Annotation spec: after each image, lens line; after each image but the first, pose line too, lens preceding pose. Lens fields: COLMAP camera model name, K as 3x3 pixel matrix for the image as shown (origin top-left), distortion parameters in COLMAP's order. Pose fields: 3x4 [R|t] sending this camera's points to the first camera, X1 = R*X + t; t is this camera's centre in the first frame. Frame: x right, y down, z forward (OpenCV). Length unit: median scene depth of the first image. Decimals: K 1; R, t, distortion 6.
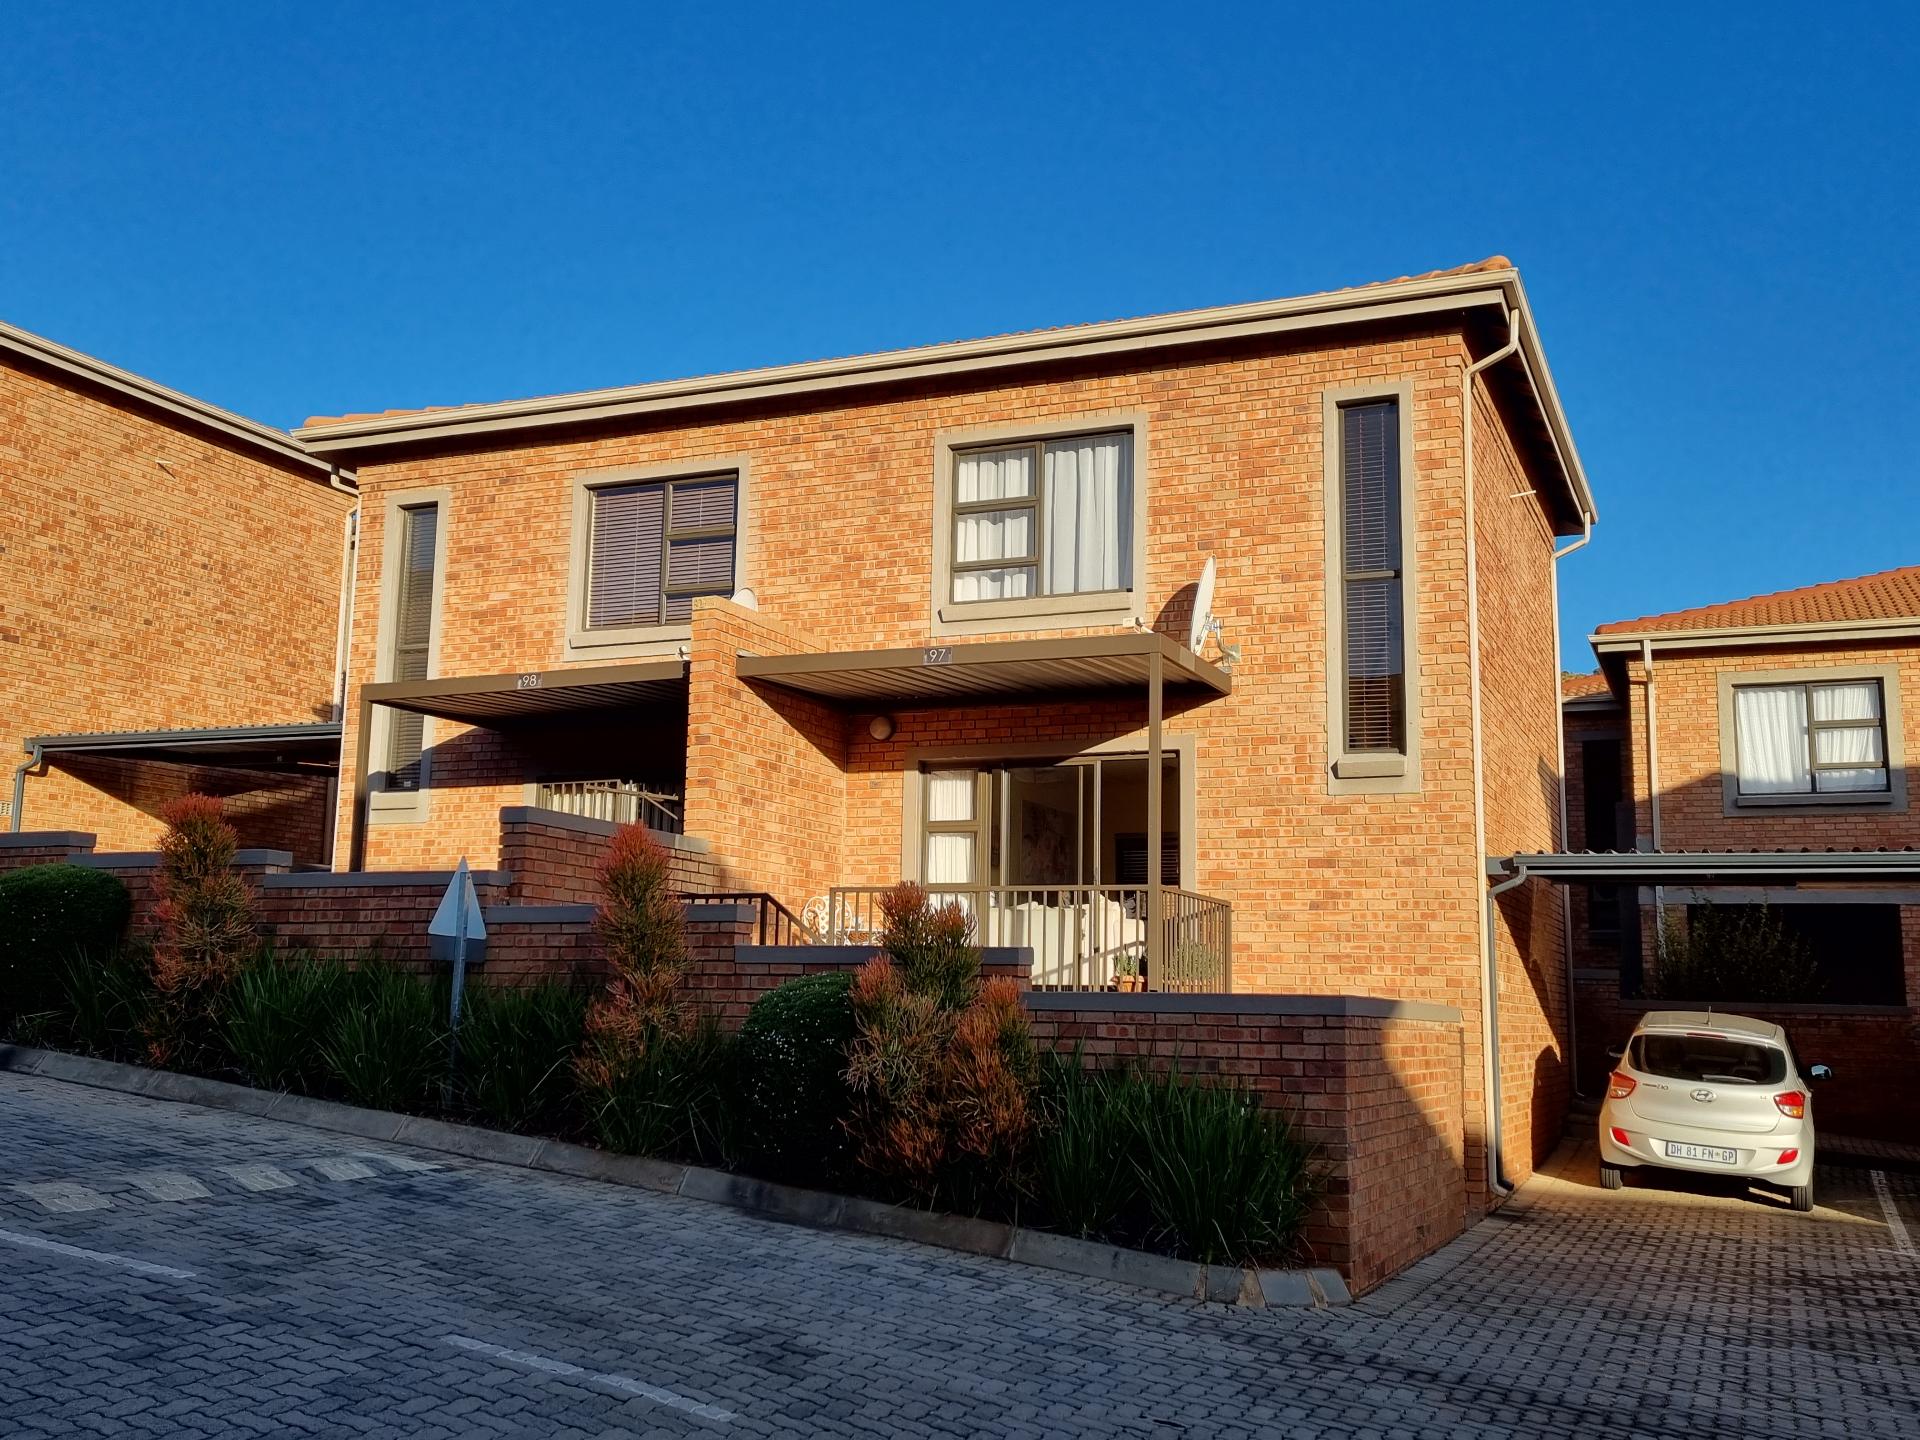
lens RADIAL K [[1807.8, 0, 953.5], [0, 1807.8, 717.3], [0, 0, 1]] dist [0.050130, 0.000000]
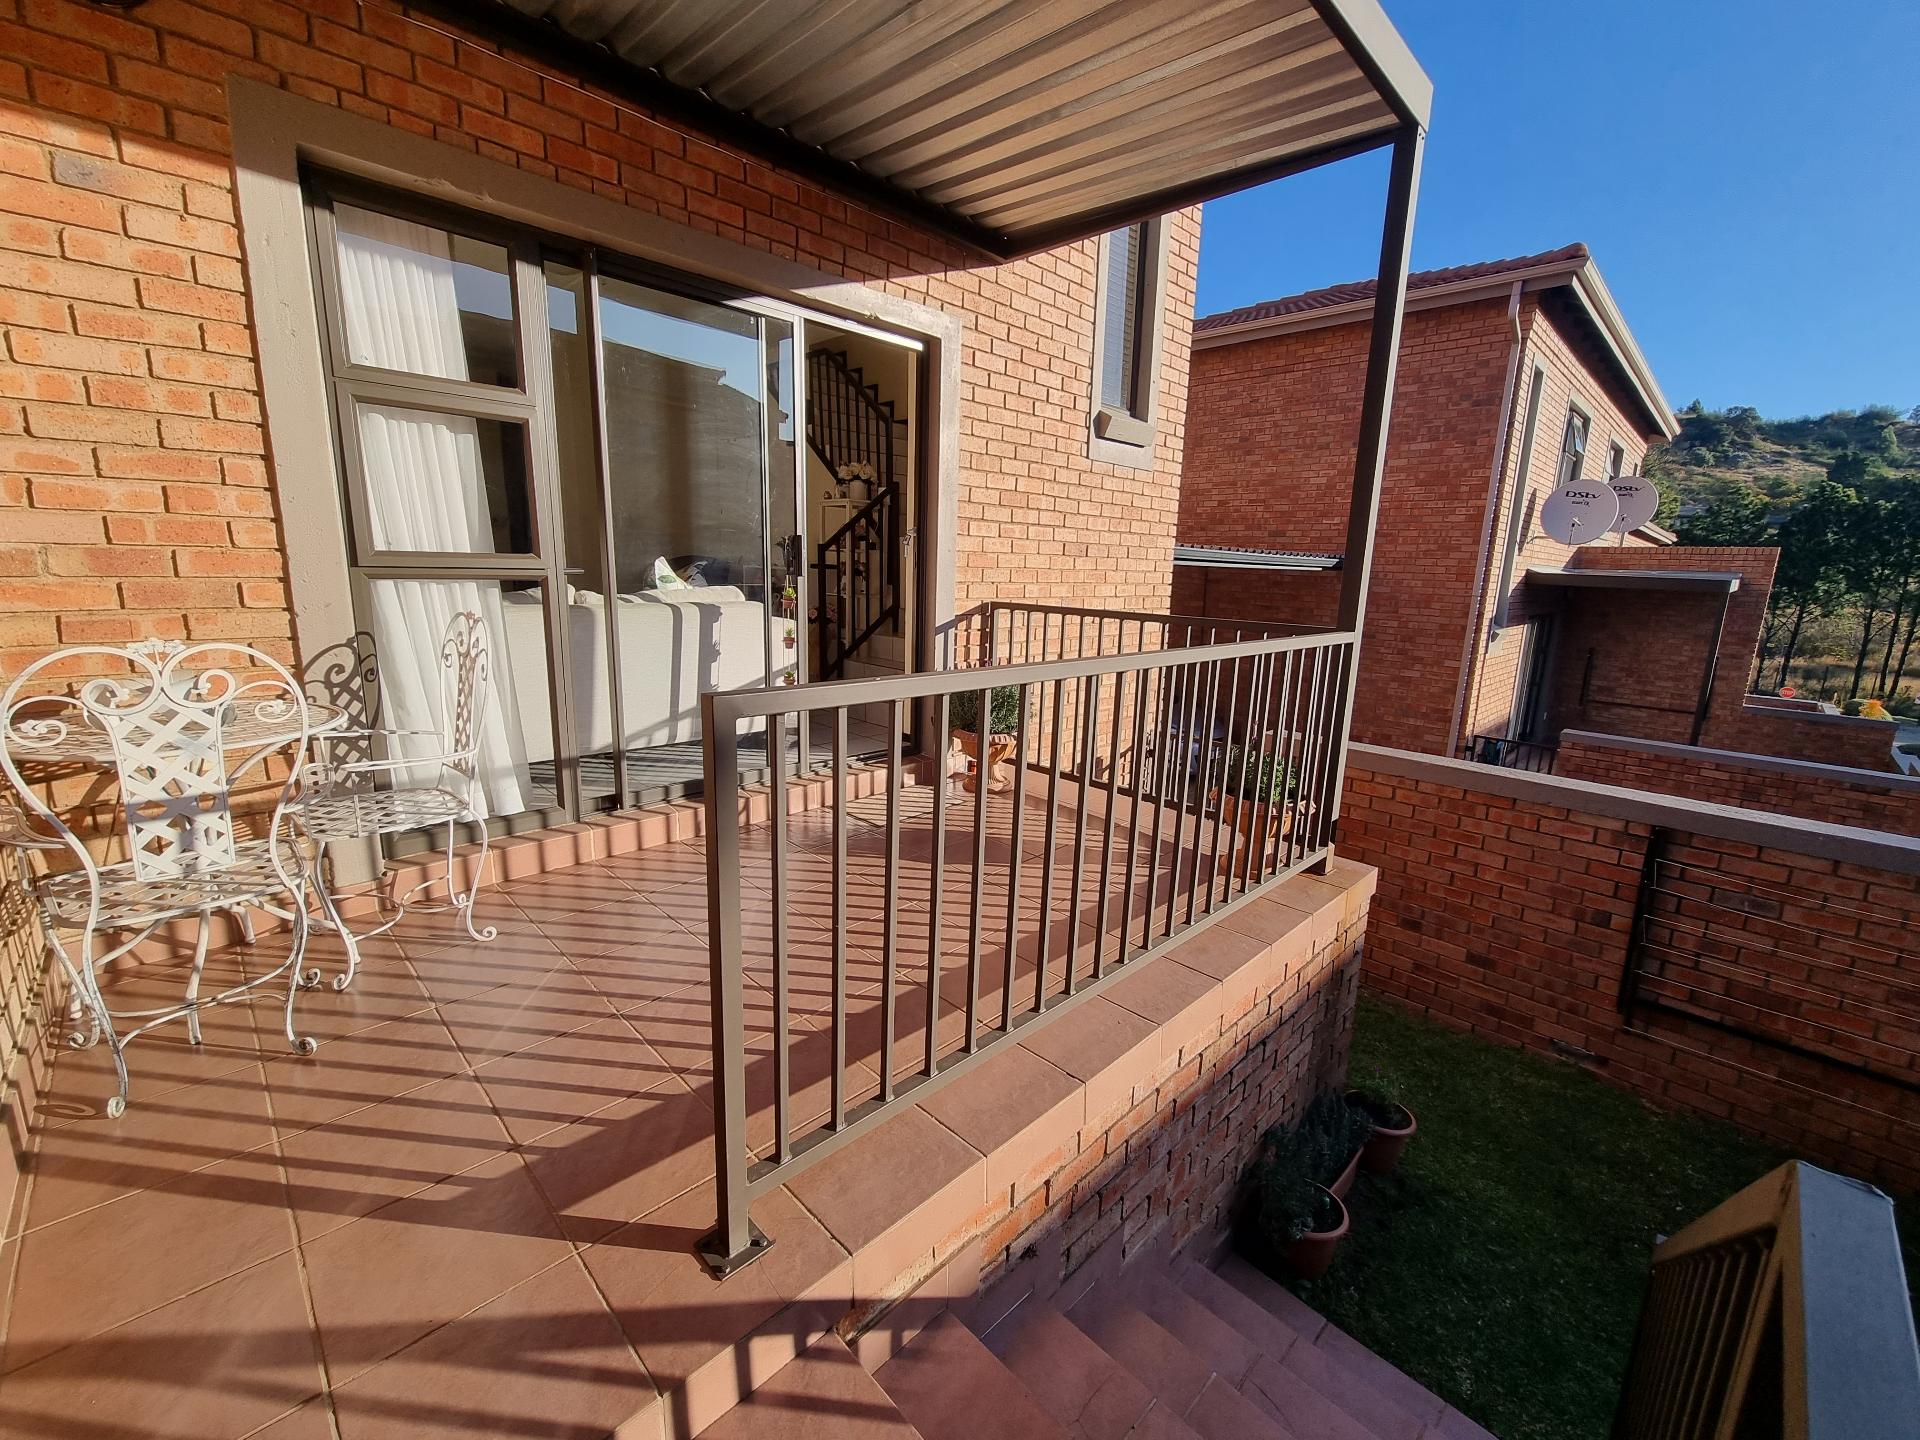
lens RADIAL K [[782.1, 0, 964.9], [0, 782.1, 723.8], [0, 0, 1]] dist [0.002262, -0.003360]
pose [[0.371531, -0.192455, 0.908254, -0.124445], [-0.170494, 0.947499, 0.270514, 0.065911], [-0.912632, -0.255356, 0.319213, 0.887424]]
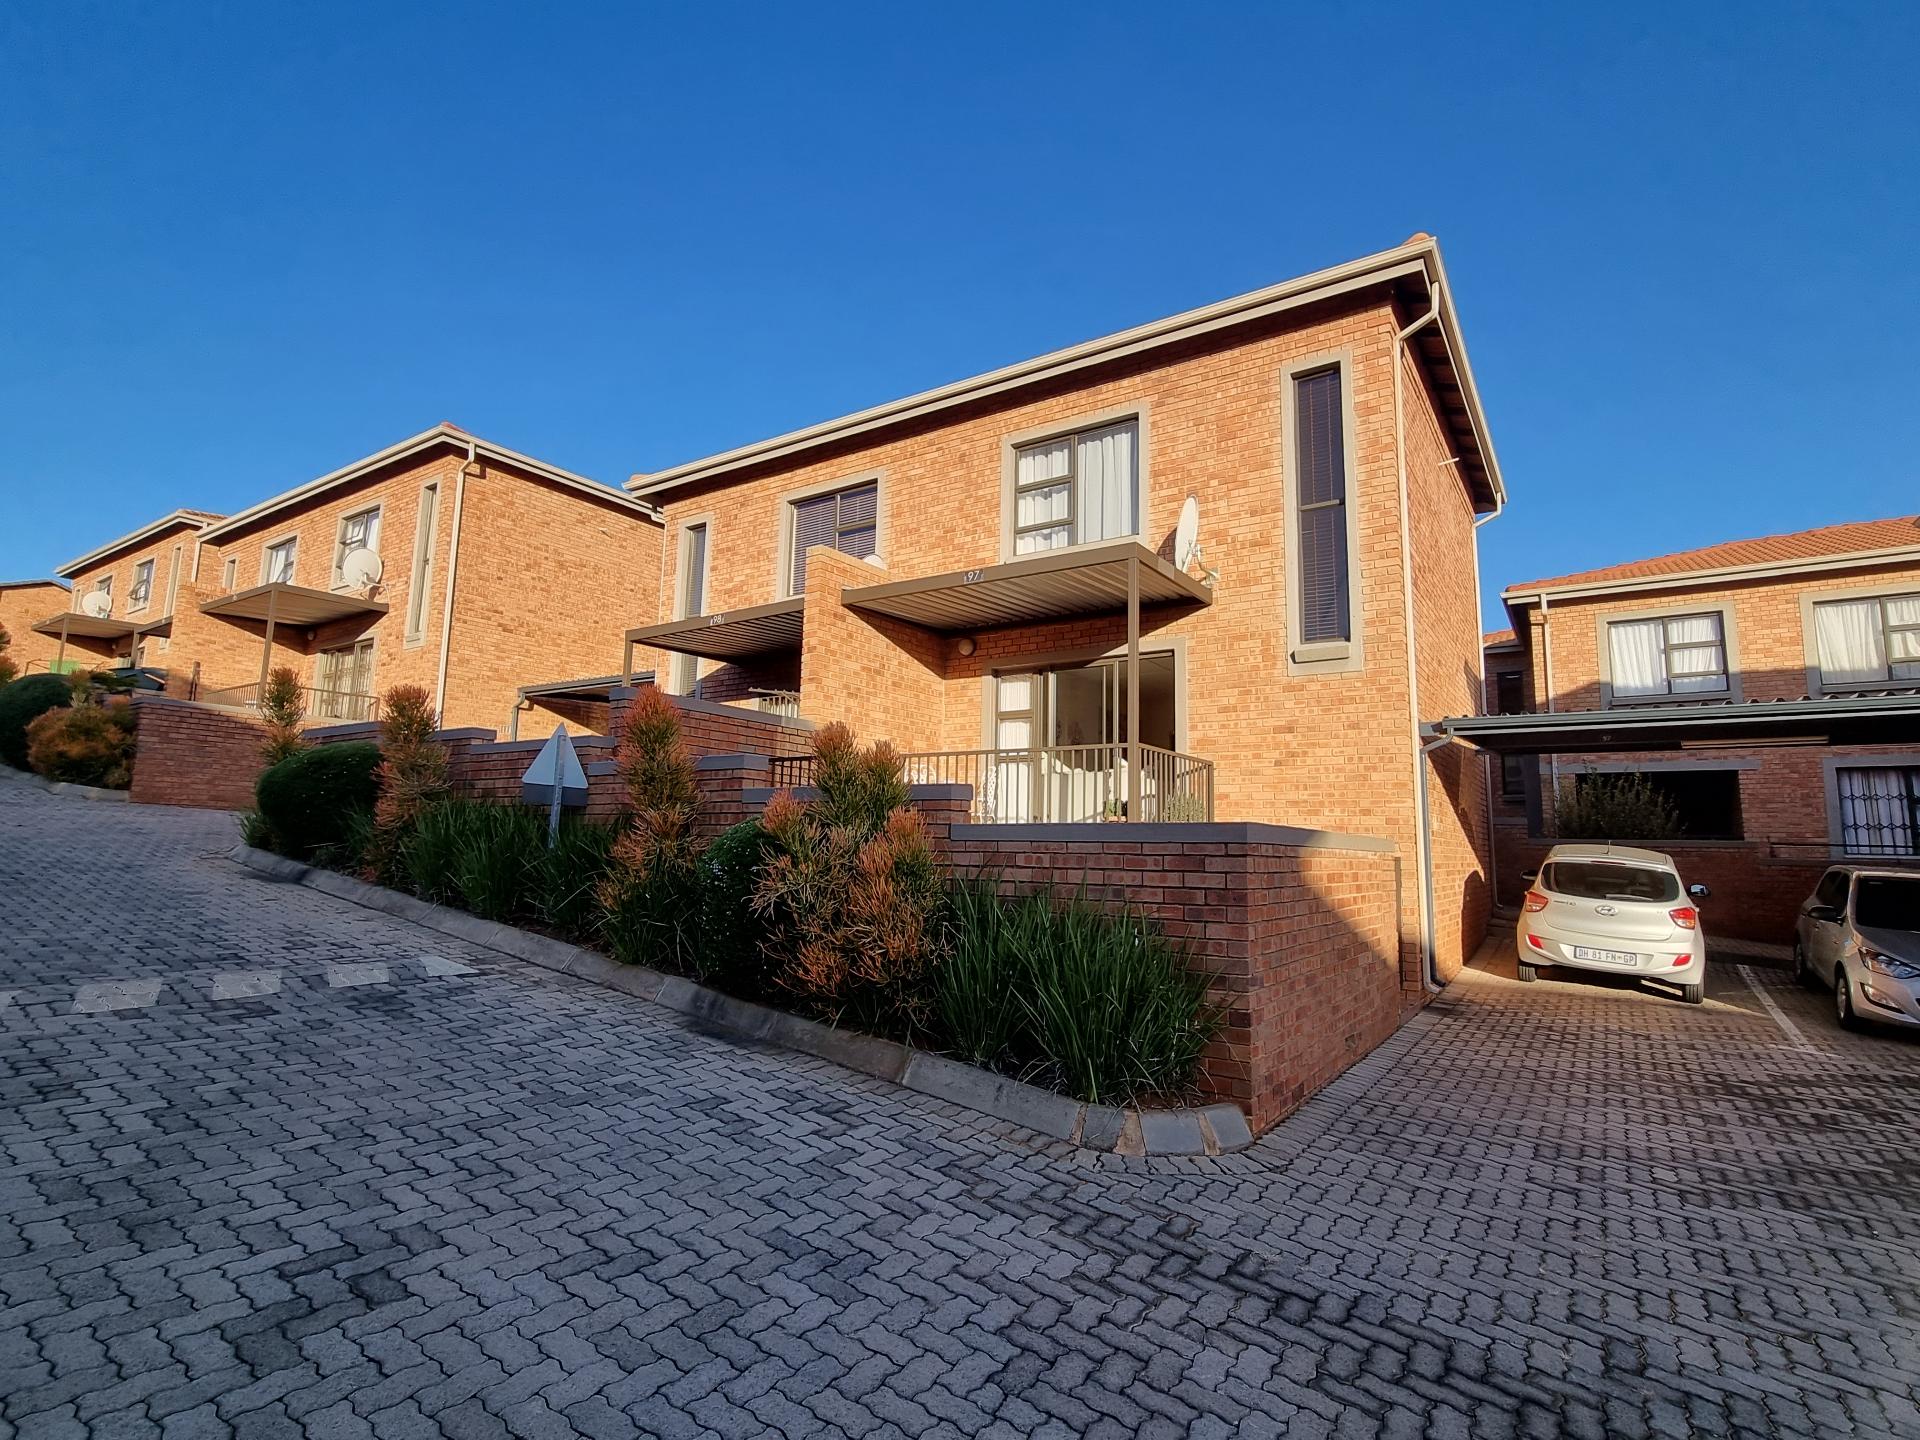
lens RADIAL K [[932.0, 0, 986.7], [0, 932.0, 721.1], [0, 0, 1]] dist [-0.000441, 0.001626]
pose [[0.985846, -0.024036, -0.165921, 0.102401], [0.027651, 0.999427, 0.019508, 0.053926], [0.165357, -0.023820, 0.985946, 0.306960]]
